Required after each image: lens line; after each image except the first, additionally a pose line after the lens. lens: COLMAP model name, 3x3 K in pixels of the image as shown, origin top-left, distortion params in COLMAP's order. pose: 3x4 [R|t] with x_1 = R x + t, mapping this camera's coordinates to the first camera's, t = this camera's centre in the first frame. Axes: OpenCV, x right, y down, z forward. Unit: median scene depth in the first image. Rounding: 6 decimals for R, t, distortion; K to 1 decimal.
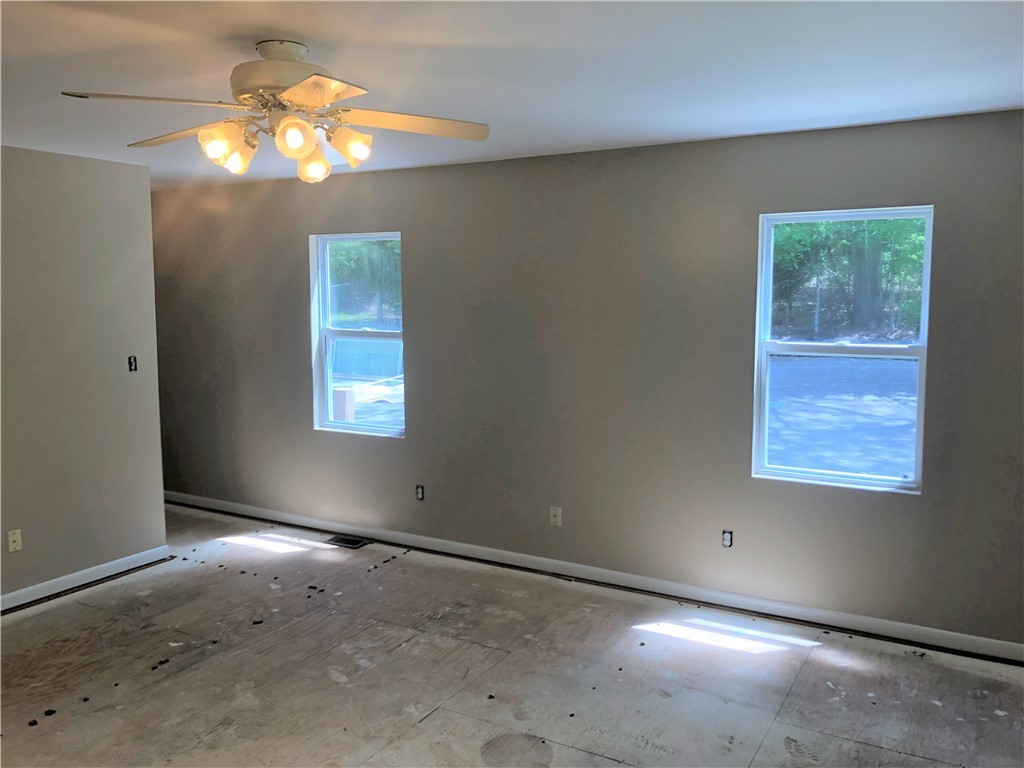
lens RADIAL K [[841.7, 0, 504.6], [0, 841.7, 386.7], [0, 0, 1]] dist [0.042607, -0.039067]
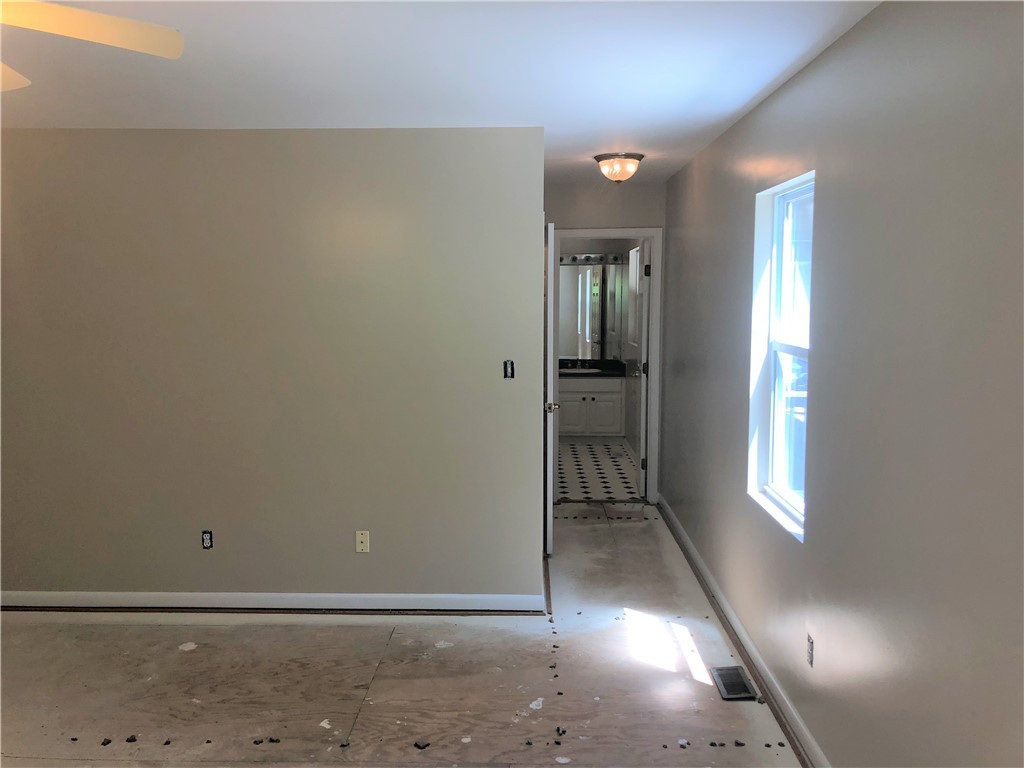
lens RADIAL K [[841.7, 0, 504.6], [0, 841.7, 386.7], [0, 0, 1]] dist [0.042607, -0.039067]
pose [[0.479574, 0.100113, -0.871772, 0.299963], [-0.098914, 0.993306, 0.059656, -0.063053], [0.871909, 0.057621, 0.486266, 0.632528]]
